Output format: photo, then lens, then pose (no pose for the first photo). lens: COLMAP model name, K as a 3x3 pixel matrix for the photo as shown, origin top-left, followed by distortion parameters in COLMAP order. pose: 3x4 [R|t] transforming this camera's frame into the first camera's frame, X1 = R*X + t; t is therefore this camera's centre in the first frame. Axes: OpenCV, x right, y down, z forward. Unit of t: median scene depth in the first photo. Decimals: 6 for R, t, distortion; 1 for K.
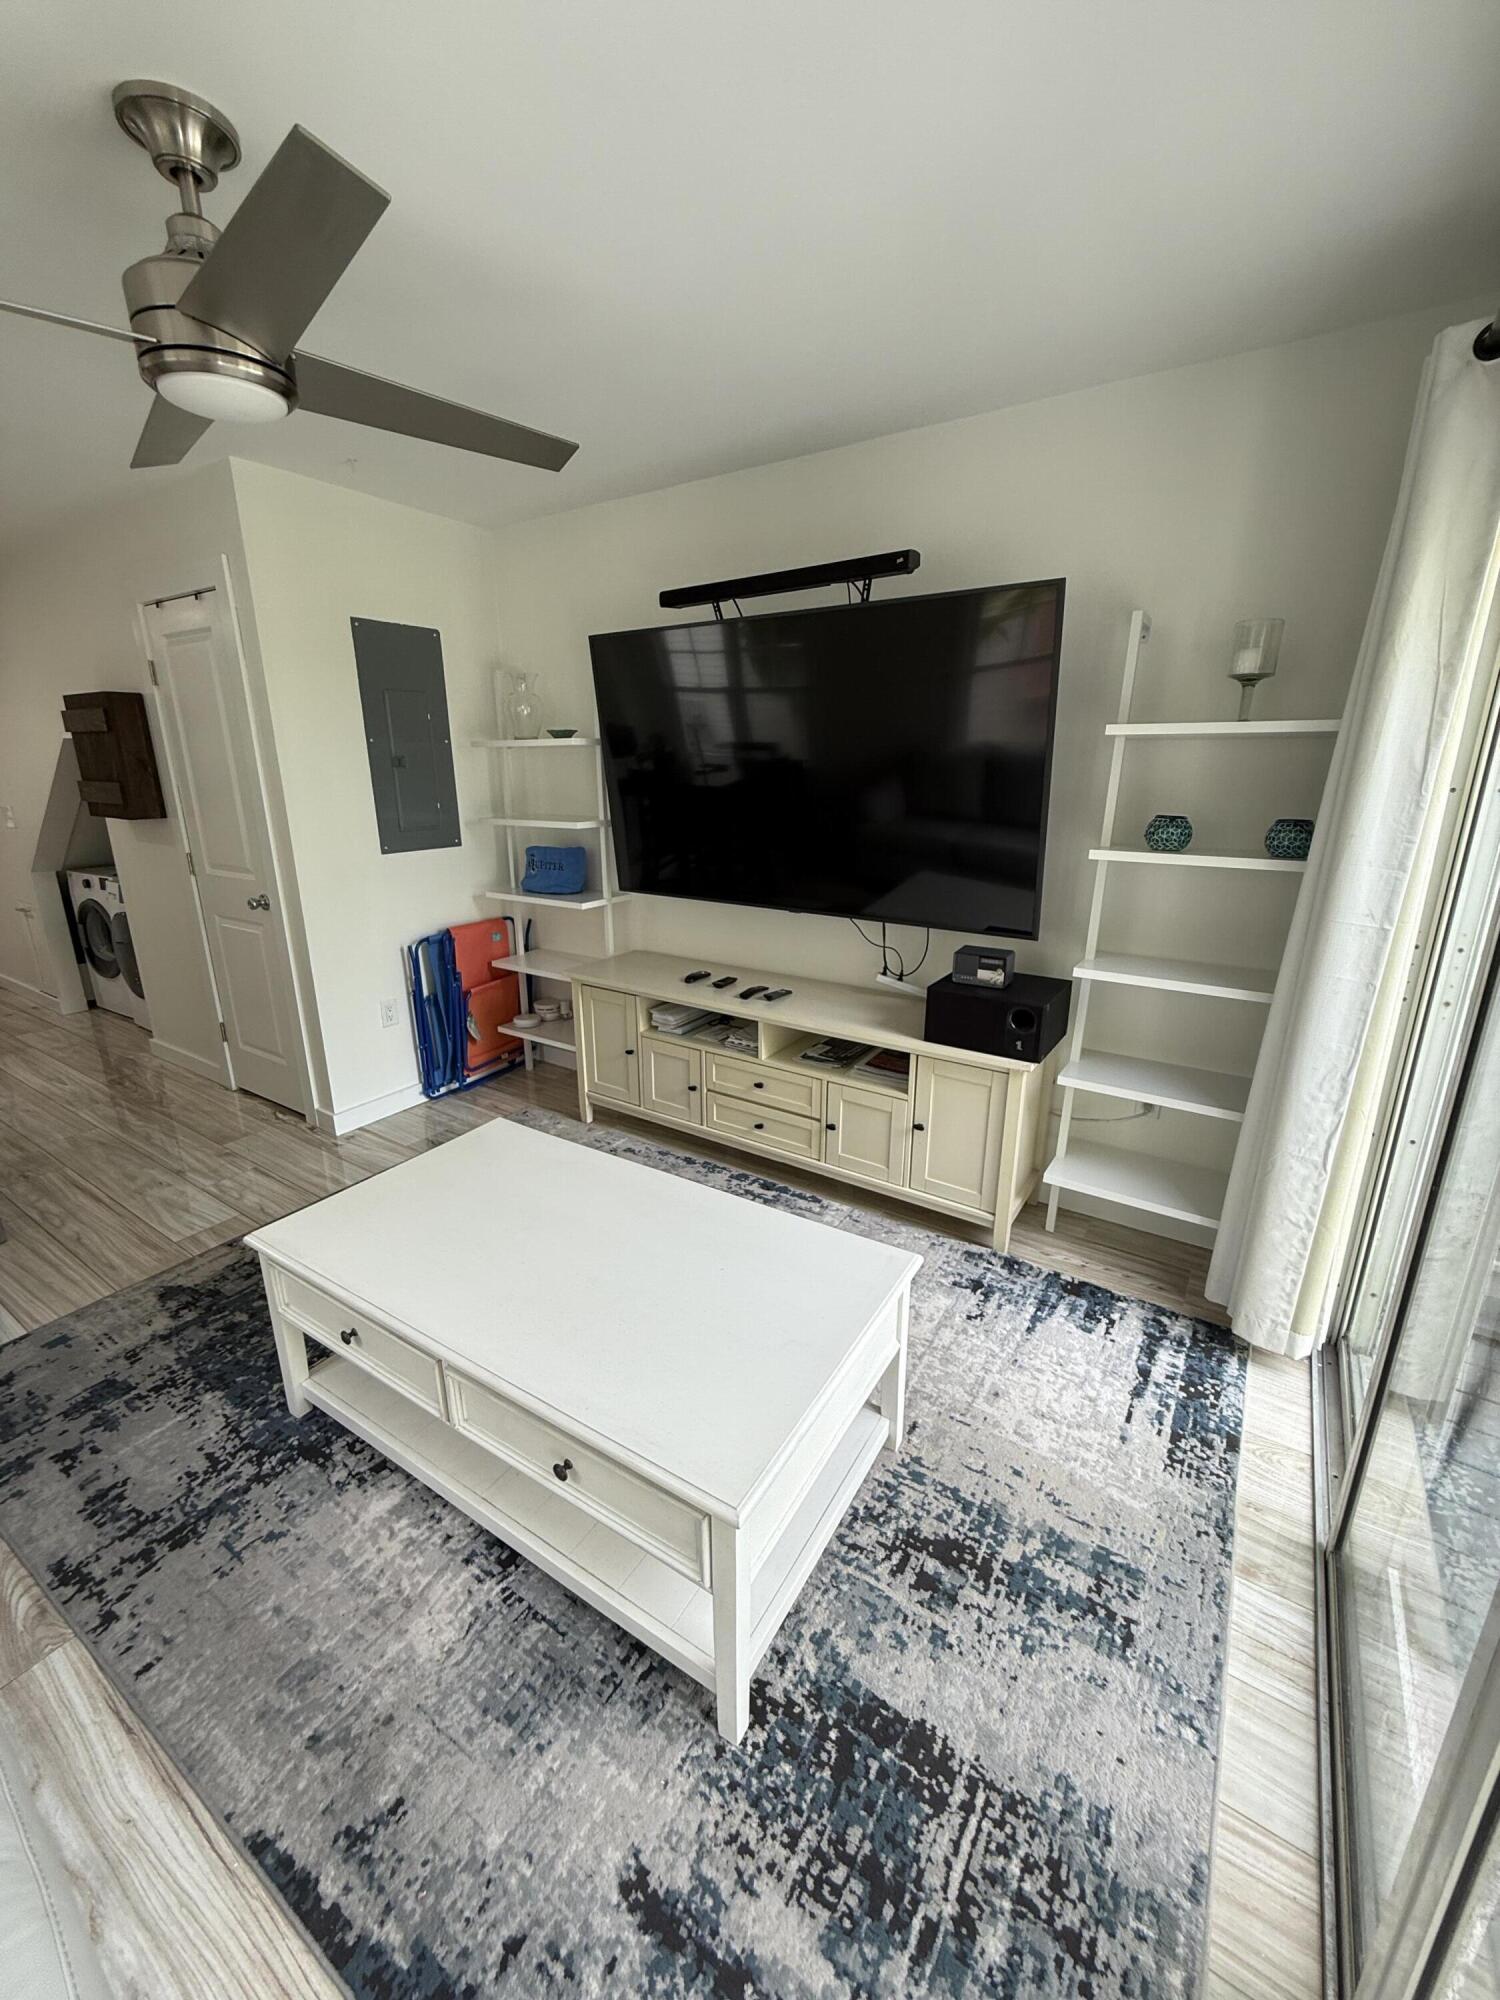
lens RADIAL K [[798.5, 0, 749.6], [0, 798.5, 996.5], [0, 0, 1]] dist [-0.000194, 0.000527]
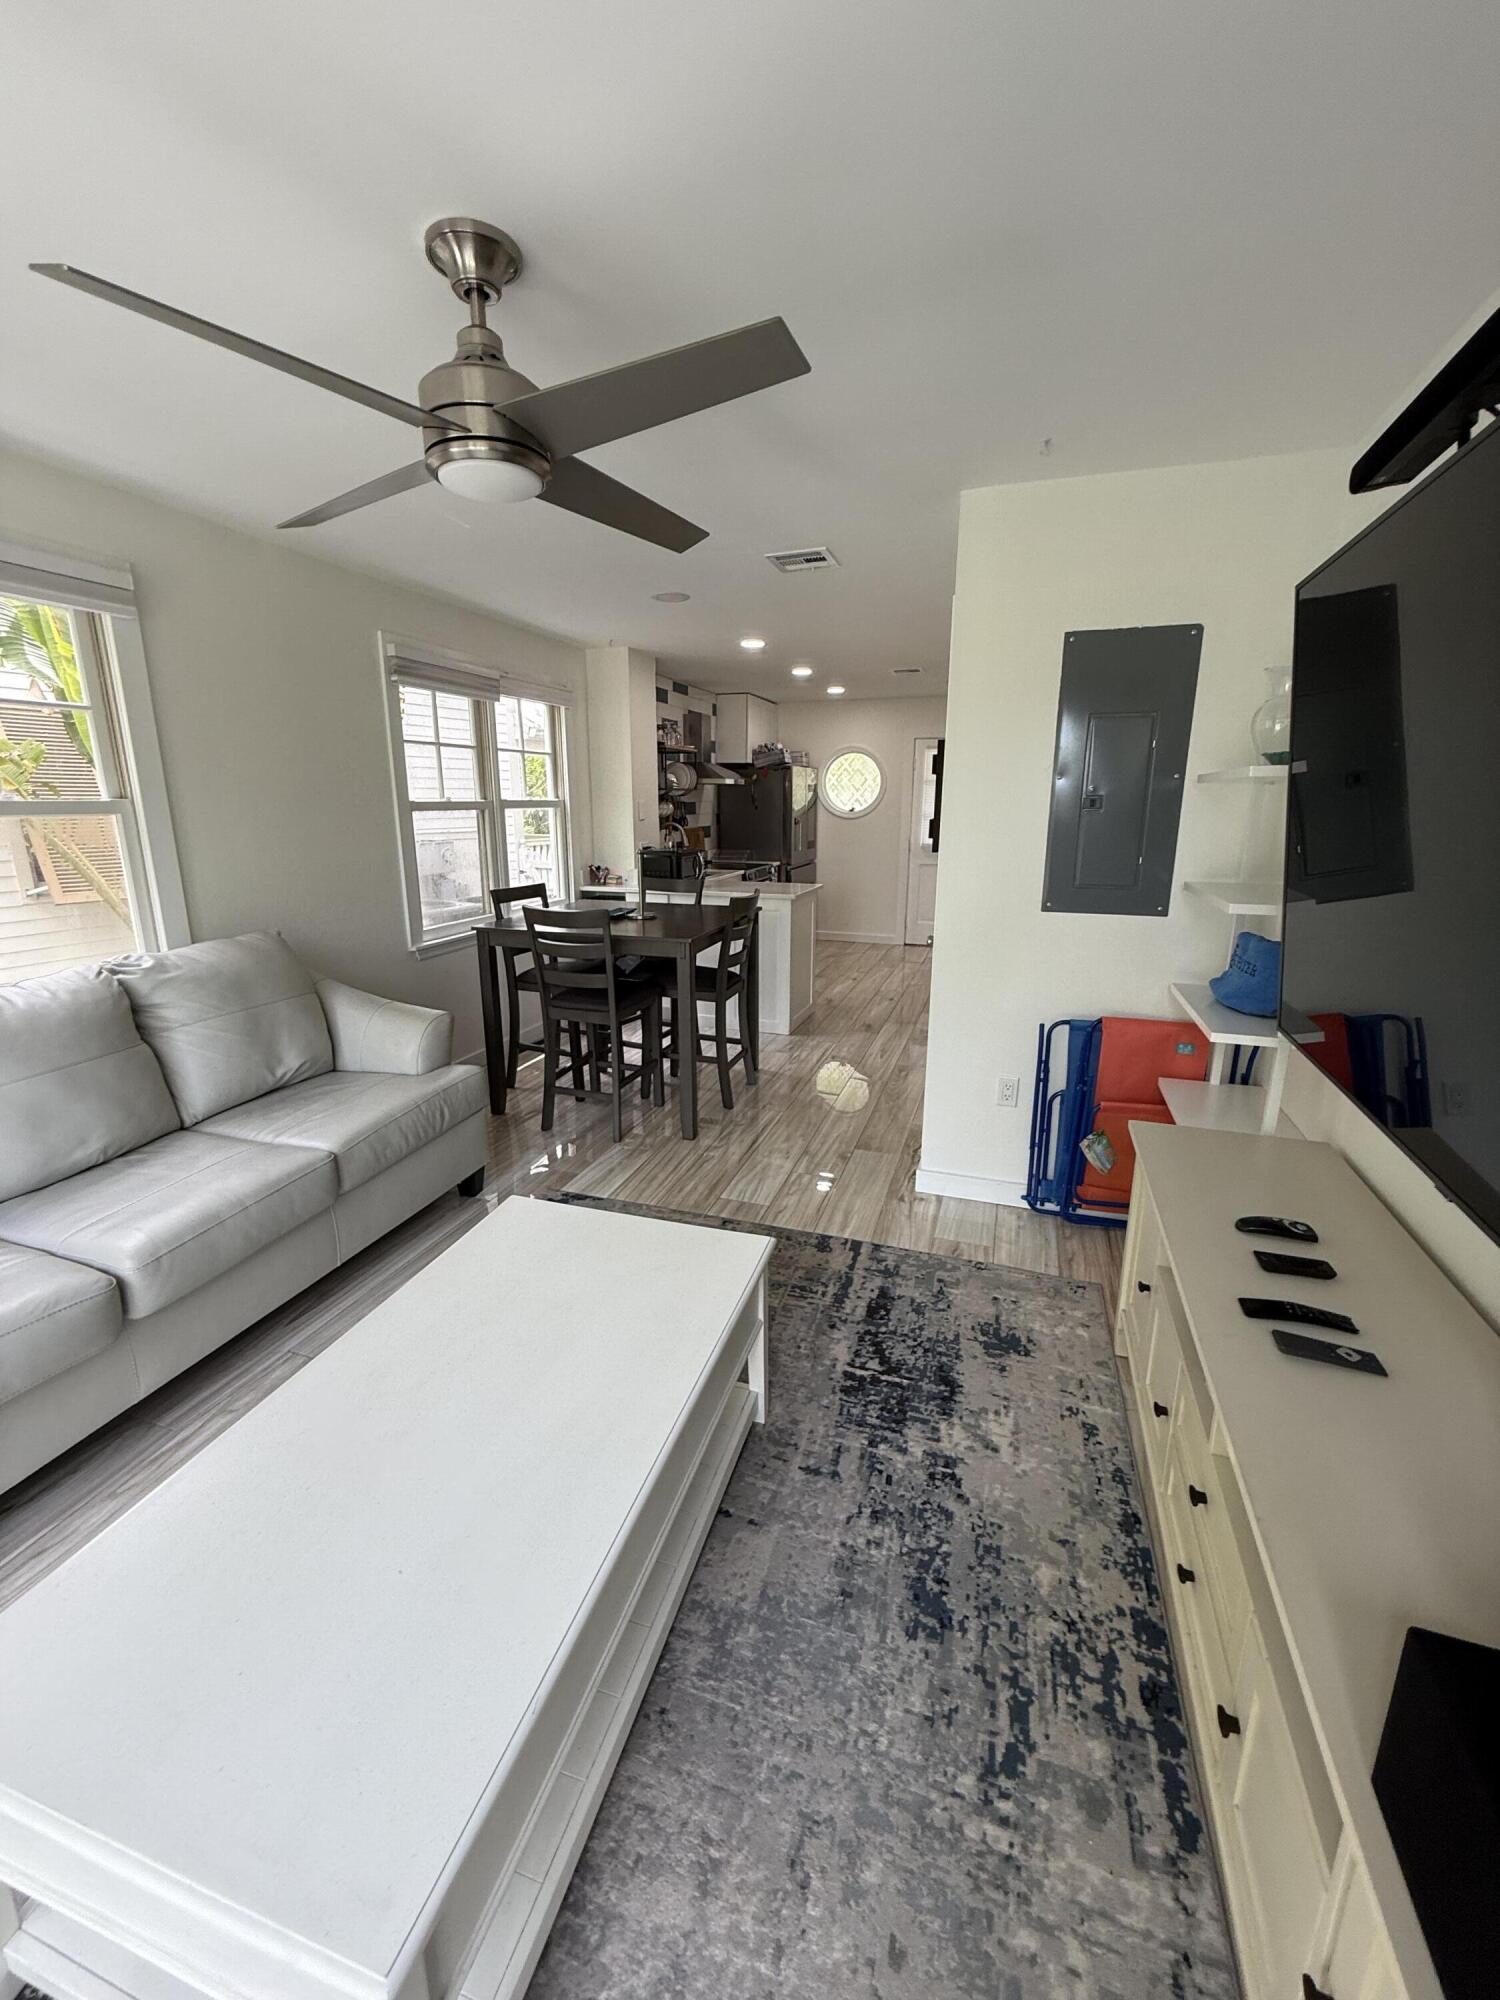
lens RADIAL K [[798.5, 0, 746.4], [0, 798.5, 995.2], [0, 0, 1]] dist [-0.000194, 0.000527]
pose [[0.255017, 0.233072, -0.938426, 0.328368], [-0.275610, 0.947776, 0.160497, -0.175606], [0.926825, 0.217710, 0.305936, 0.579984]]
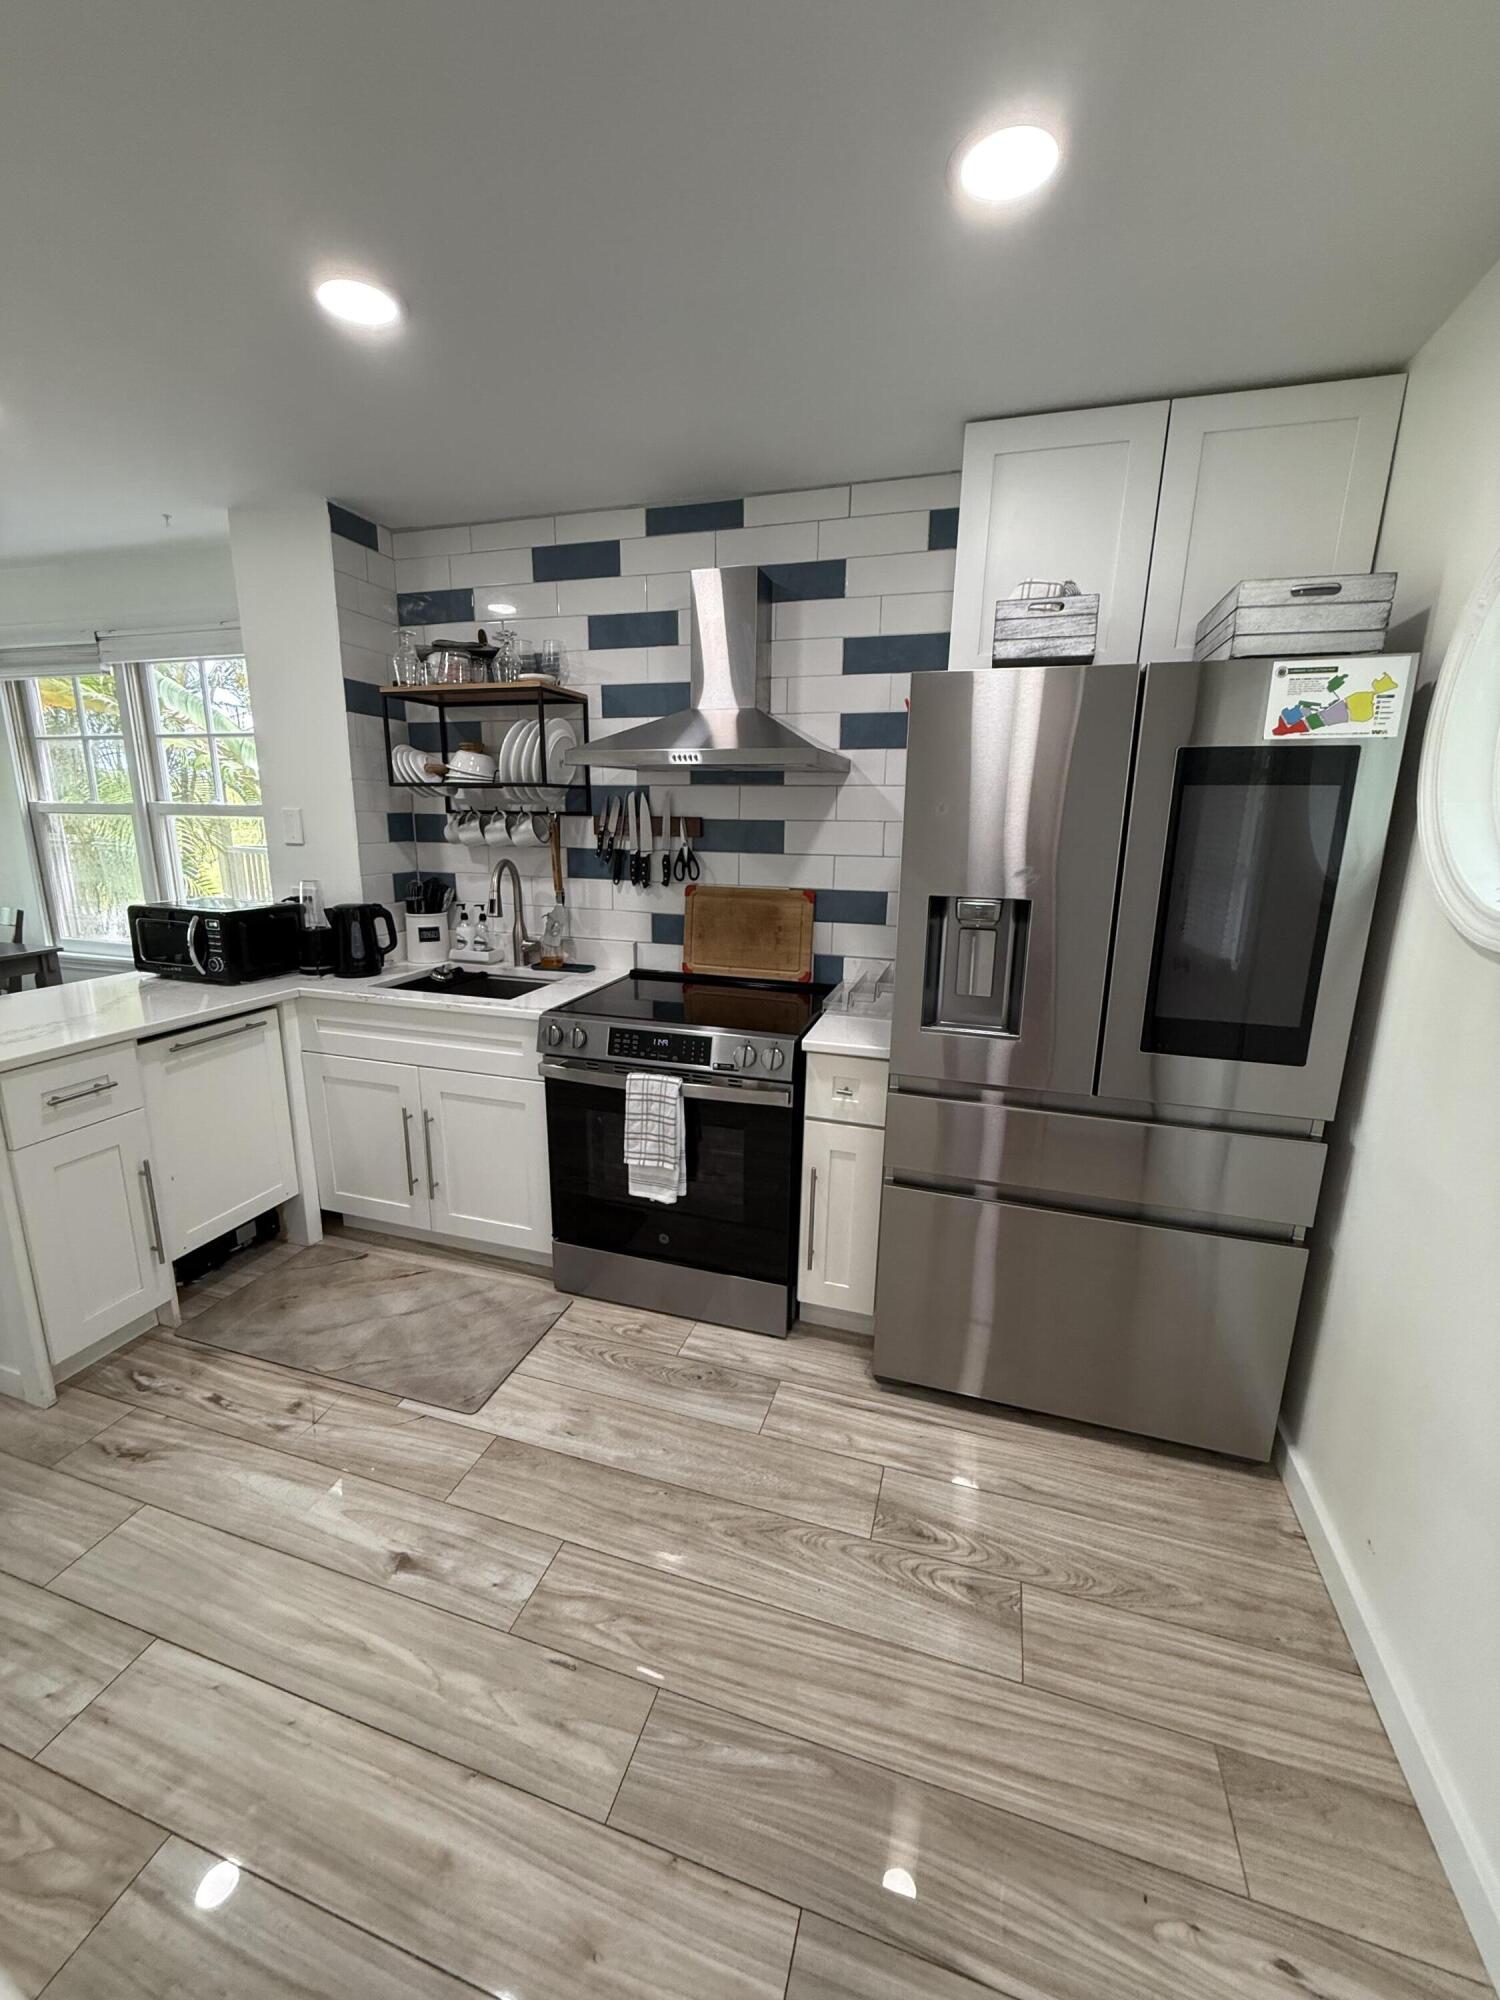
lens RADIAL K [[798.5, 0, 752.6], [0, 798.5, 982.7], [0, 0, 1]] dist [-0.000194, 0.000527]
pose [[-0.961701, 0.044388, -0.270484, -2.089304], [-0.090896, 0.879318, 0.467479, -0.588235], [0.258592, 0.474161, -0.841606, 1.999996]]
